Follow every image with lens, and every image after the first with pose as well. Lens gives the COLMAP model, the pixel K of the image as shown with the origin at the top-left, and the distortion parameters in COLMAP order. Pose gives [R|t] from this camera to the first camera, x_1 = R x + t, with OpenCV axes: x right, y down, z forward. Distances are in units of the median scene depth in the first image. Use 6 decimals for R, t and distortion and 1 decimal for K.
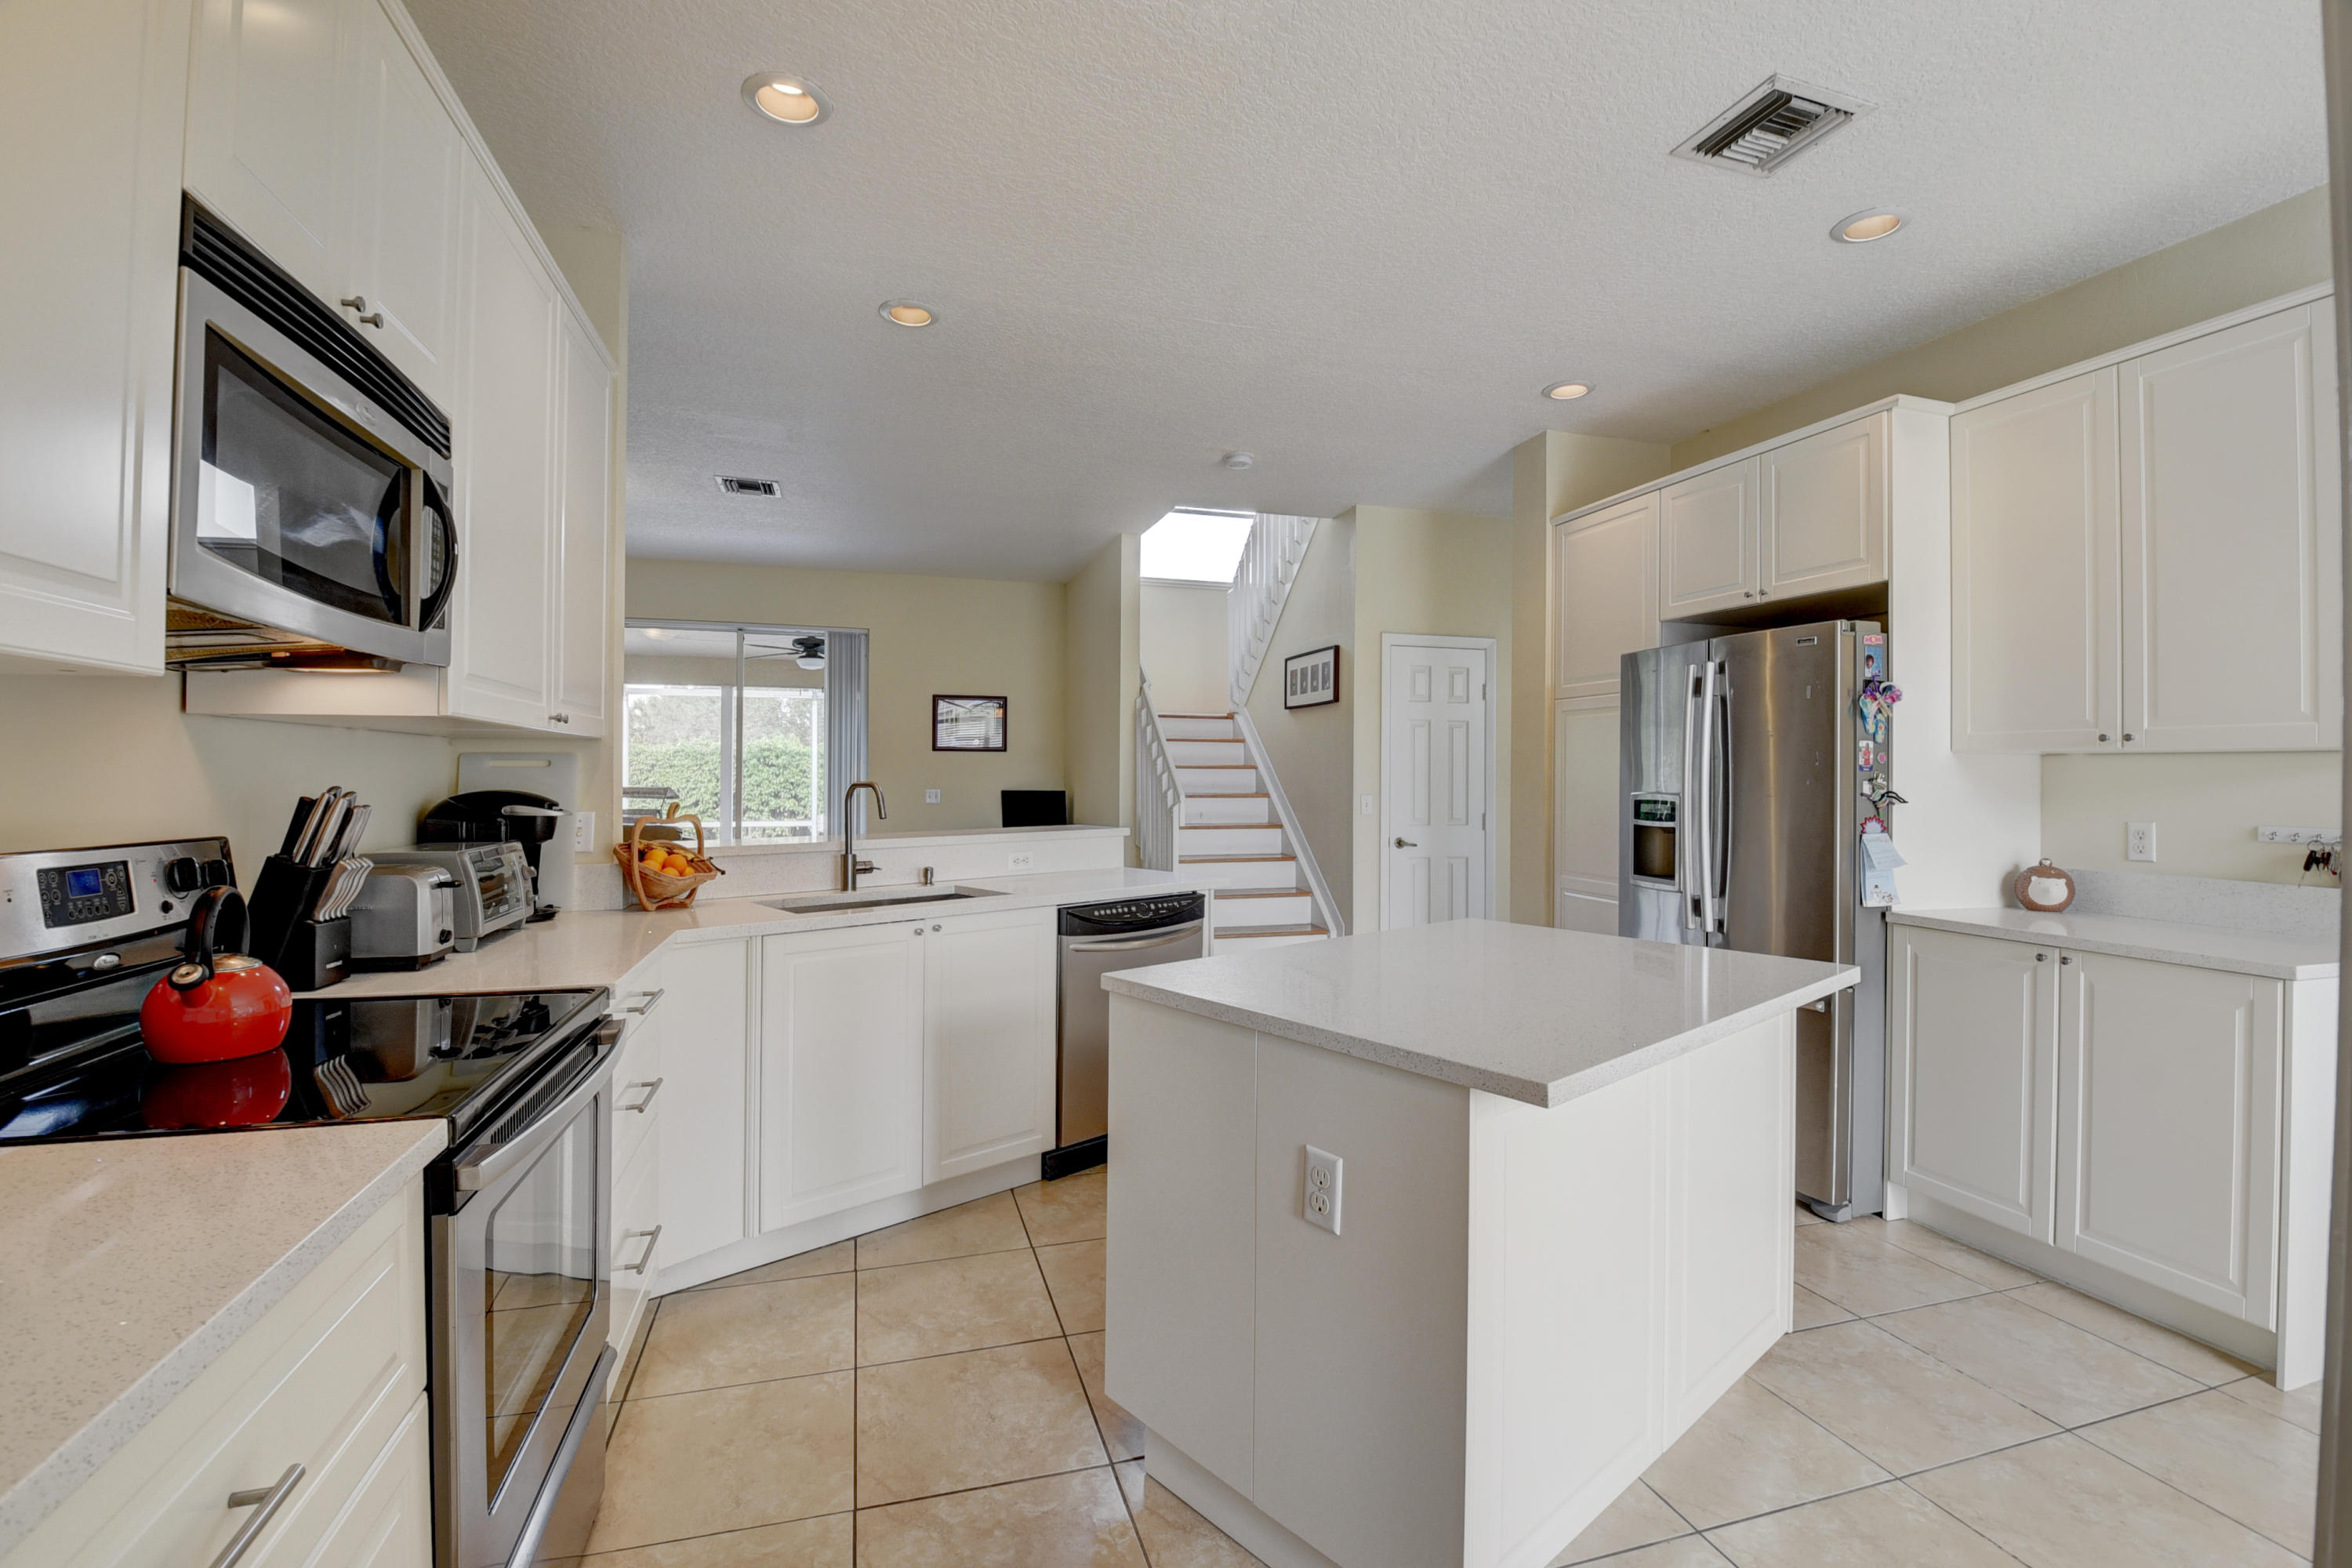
lens RADIAL K [[1036.6, 0, 1165.0], [0, 1036.6, 764.6], [0, 0, 1]] dist [0.016804, -0.025902]
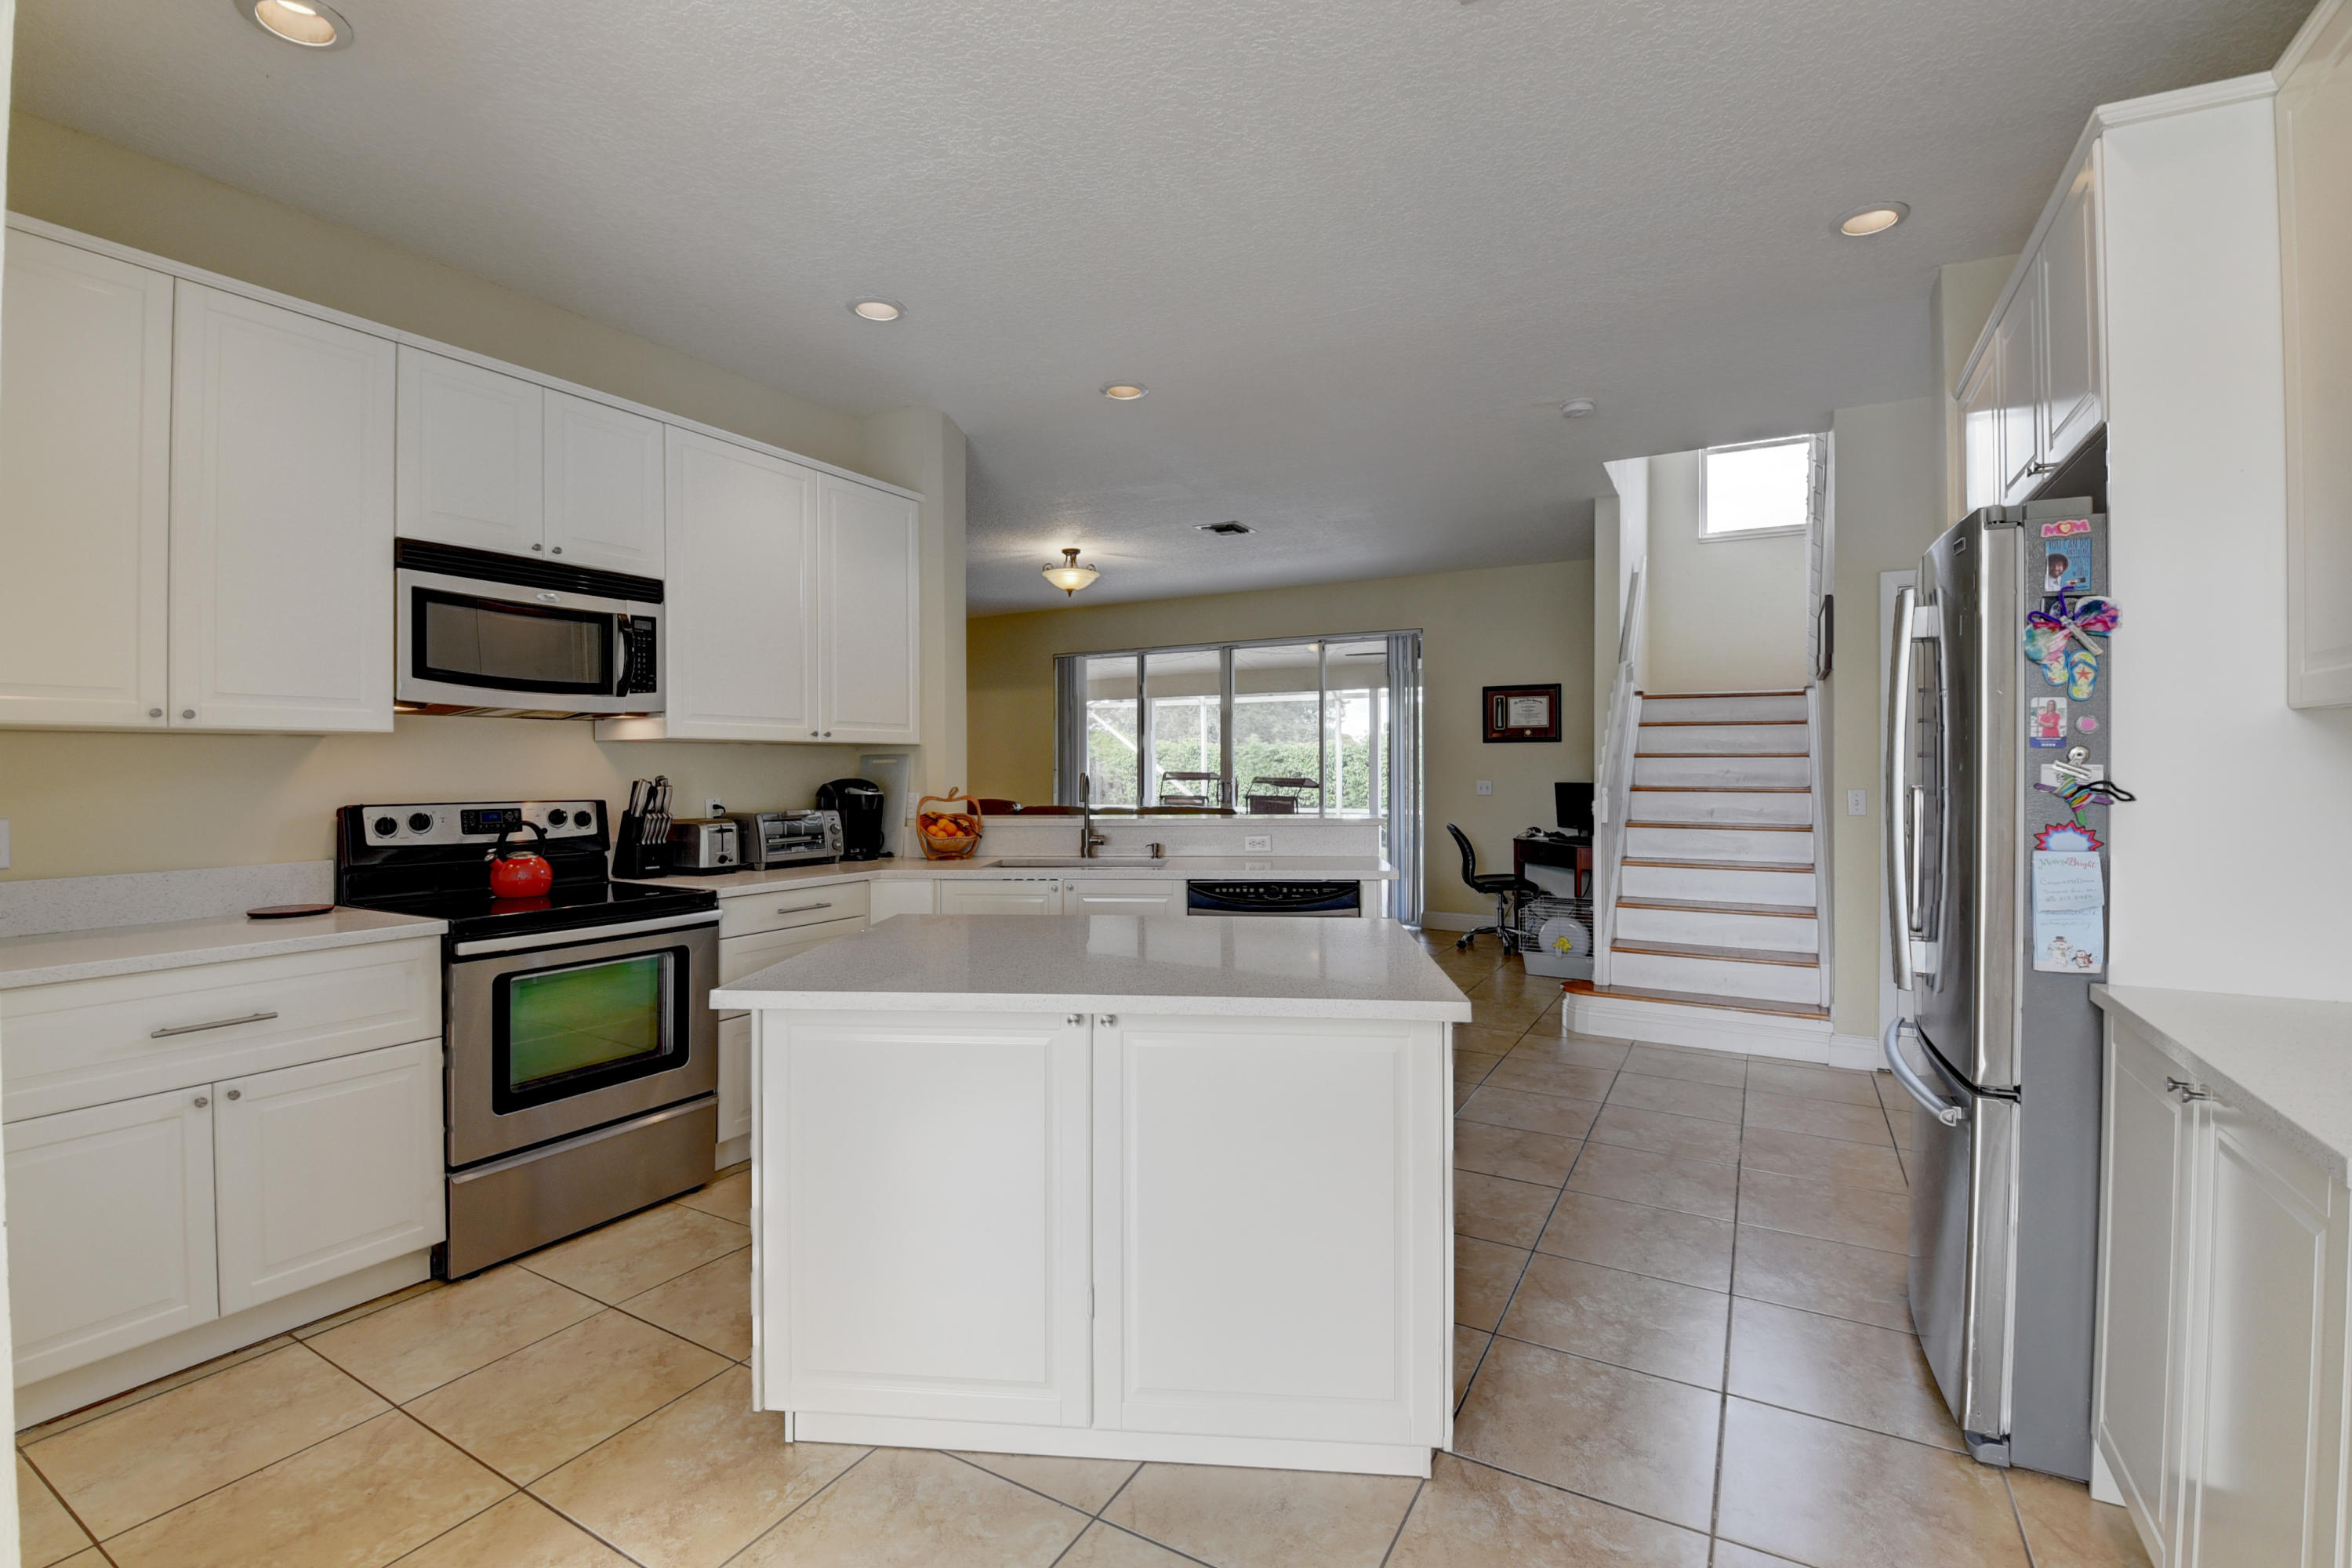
lens RADIAL K [[1026.2, 0, 1167.6], [0, 1026.2, 764.1], [0, 0, 1]] dist [0.009687, -0.022782]
pose [[0.688284, -0.010155, -0.725371, 0.750830], [0.015611, 0.999878, 0.000815, 0.007292], [0.725274, -0.011885, 0.688358, 0.221386]]
